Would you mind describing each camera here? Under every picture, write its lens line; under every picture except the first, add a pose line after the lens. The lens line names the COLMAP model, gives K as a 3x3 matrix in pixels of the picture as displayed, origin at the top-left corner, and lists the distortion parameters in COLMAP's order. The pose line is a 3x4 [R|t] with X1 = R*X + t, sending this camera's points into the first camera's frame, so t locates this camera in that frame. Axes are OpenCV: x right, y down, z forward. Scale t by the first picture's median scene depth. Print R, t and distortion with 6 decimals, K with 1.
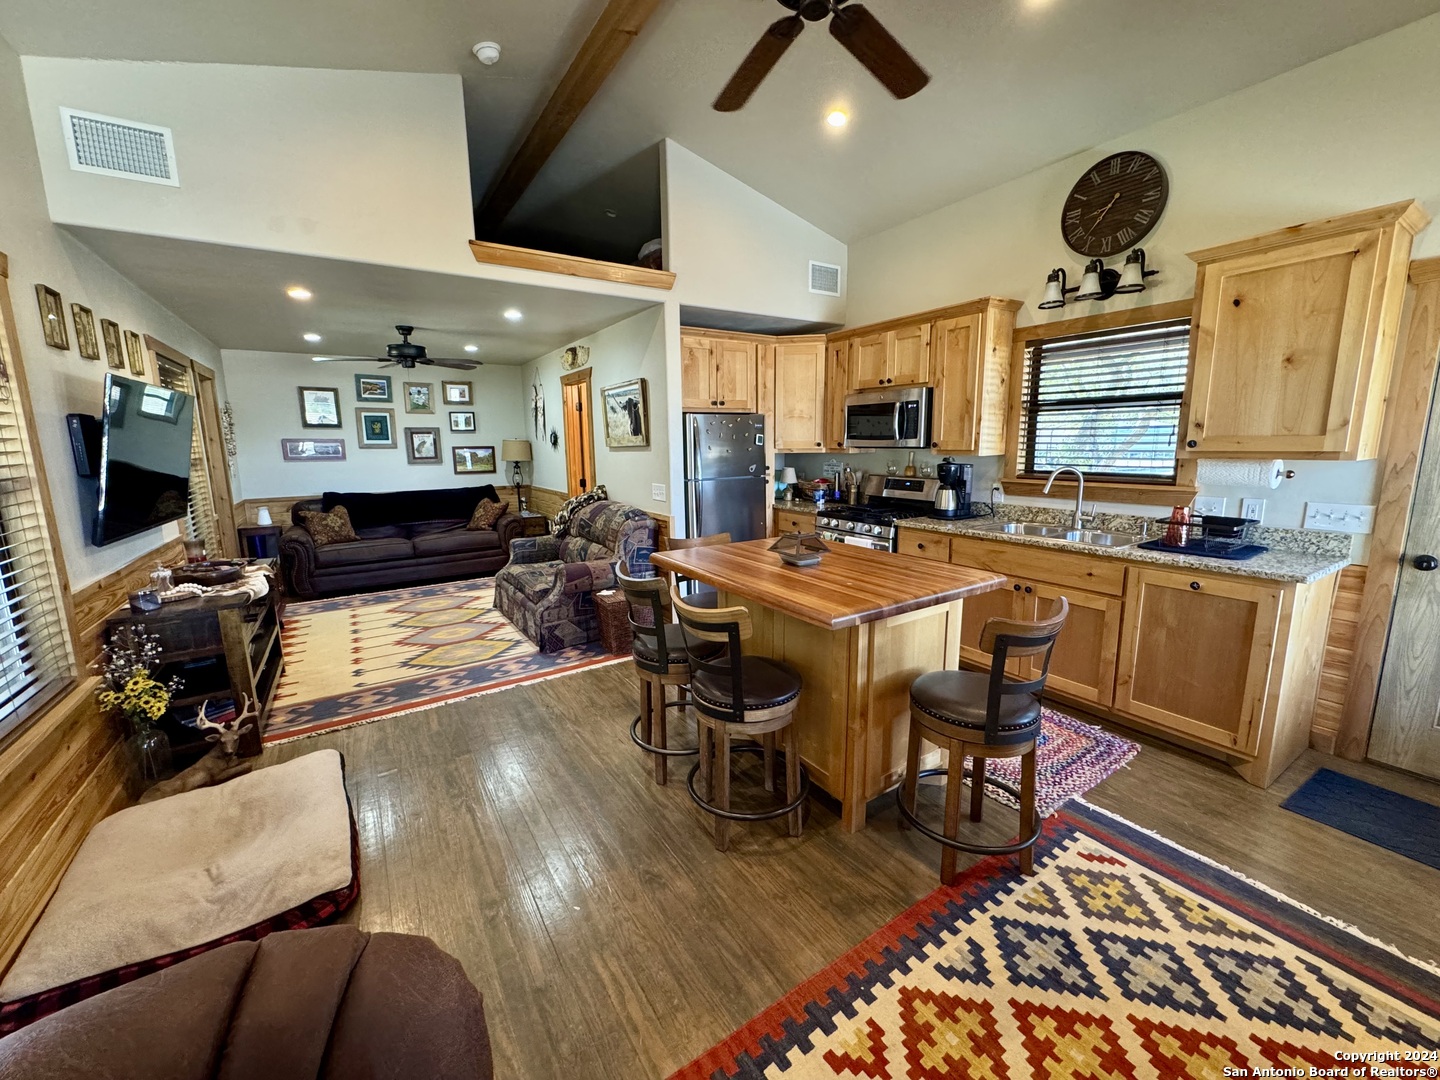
lens RADIAL K [[573.0, 0, 722.1], [0, 573.0, 534.2], [0, 0, 1]] dist [-0.000092, -0.000046]
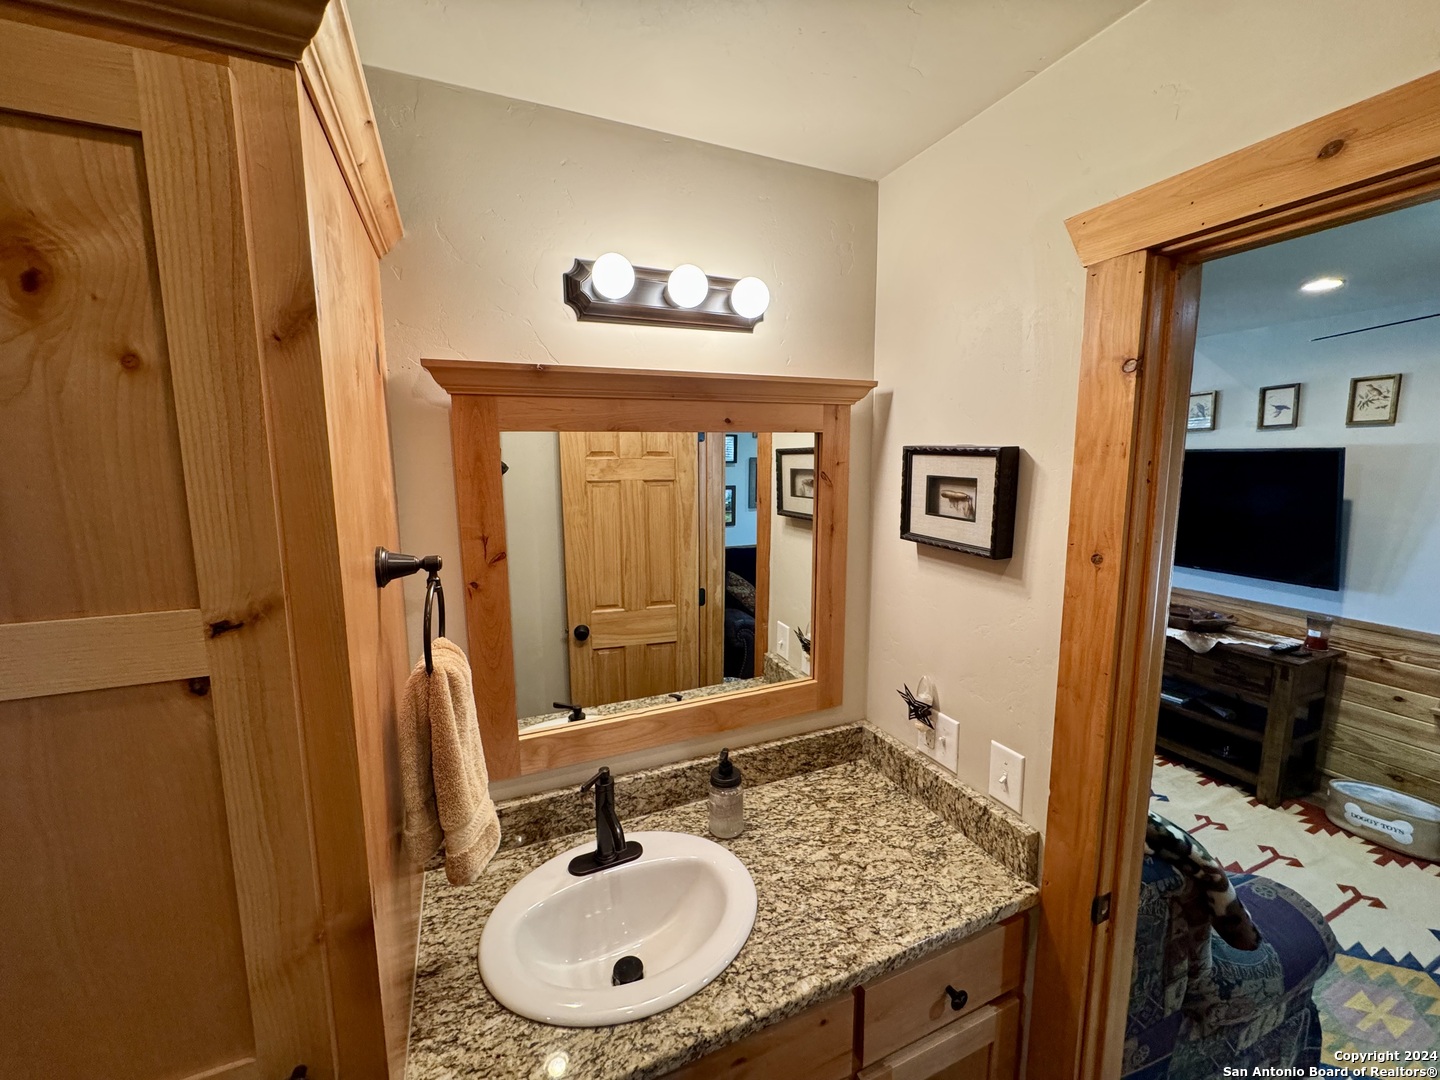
lens RADIAL K [[573.0, 0, 723.5], [0, 573.0, 536.5], [0, 0, 1]] dist [-0.000092, -0.000046]
pose [[-0.987531, -0.008476, 0.157198, -0.174020], [0.036513, 0.958987, 0.281089, -0.346156], [-0.153133, 0.283324, -0.946719, 1.759338]]
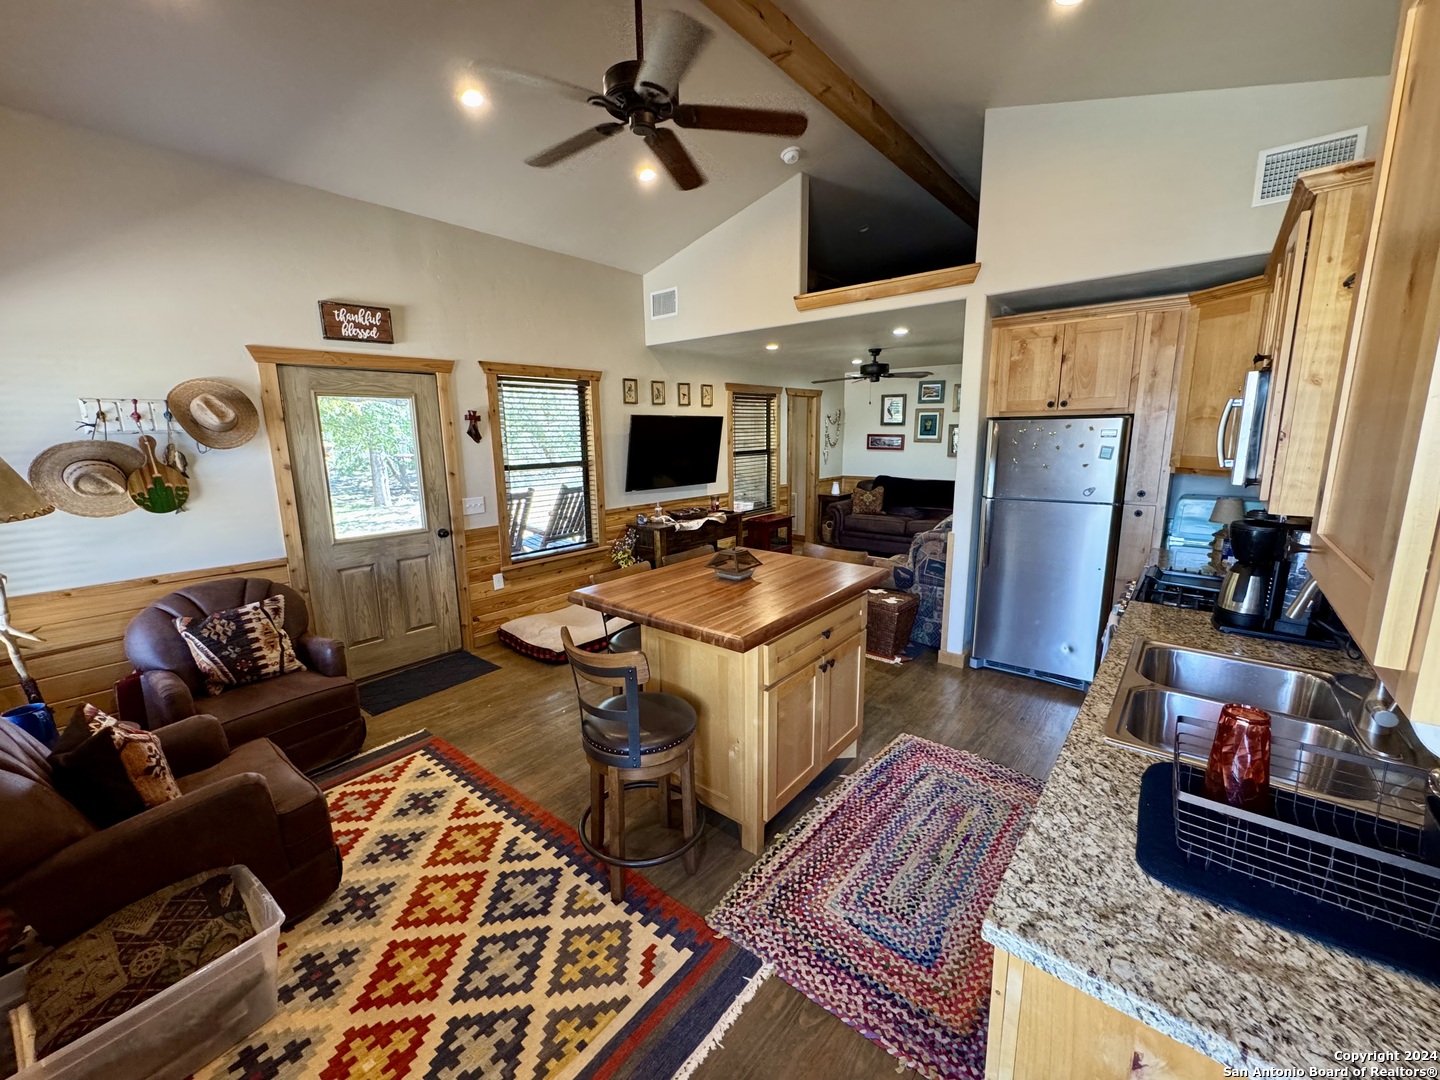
lens RADIAL K [[573.0, 0, 720.5], [0, 573.0, 535.9], [0, 0, 1]] dist [-0.000092, -0.000046]
pose [[0.299506, 0.182521, -0.936473, 0.763555], [-0.146996, 0.978639, 0.143727, -0.120904], [0.942703, 0.094610, 0.319938, 0.414577]]
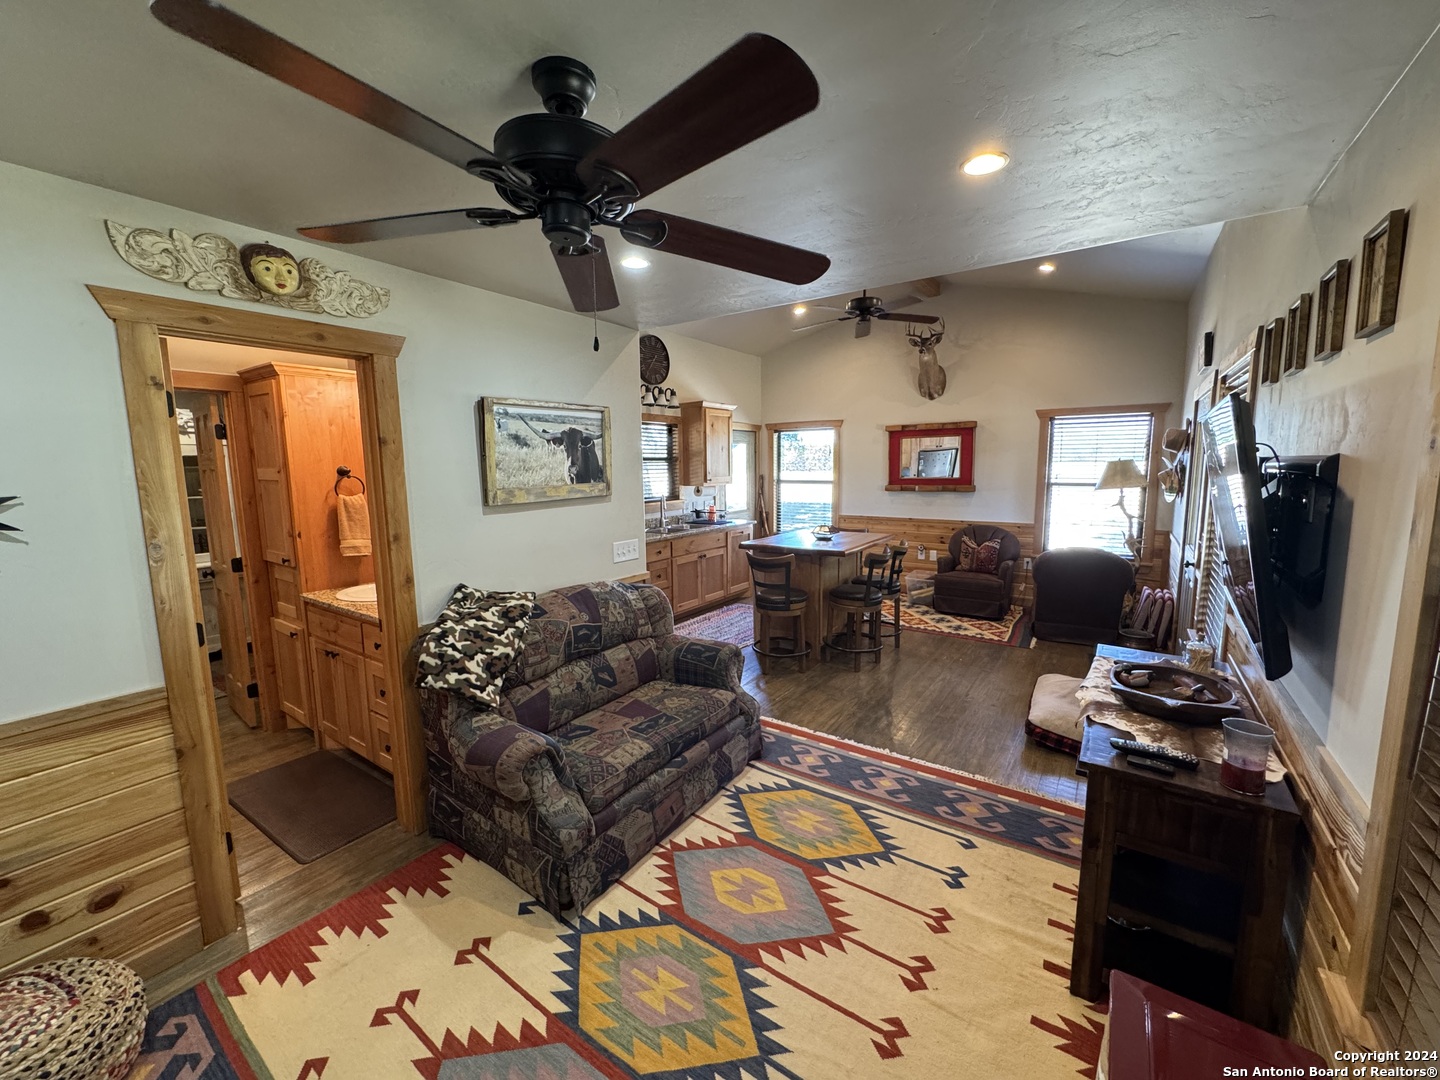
lens RADIAL K [[573.0, 0, 719.6], [0, 573.0, 537.8], [0, 0, 1]] dist [-0.000092, -0.000046]
pose [[-0.377671, -0.101896, 0.920316, -1.068537], [0.167871, 0.969920, 0.176278, -0.250246], [-0.910595, 0.221069, -0.349205, 1.371860]]
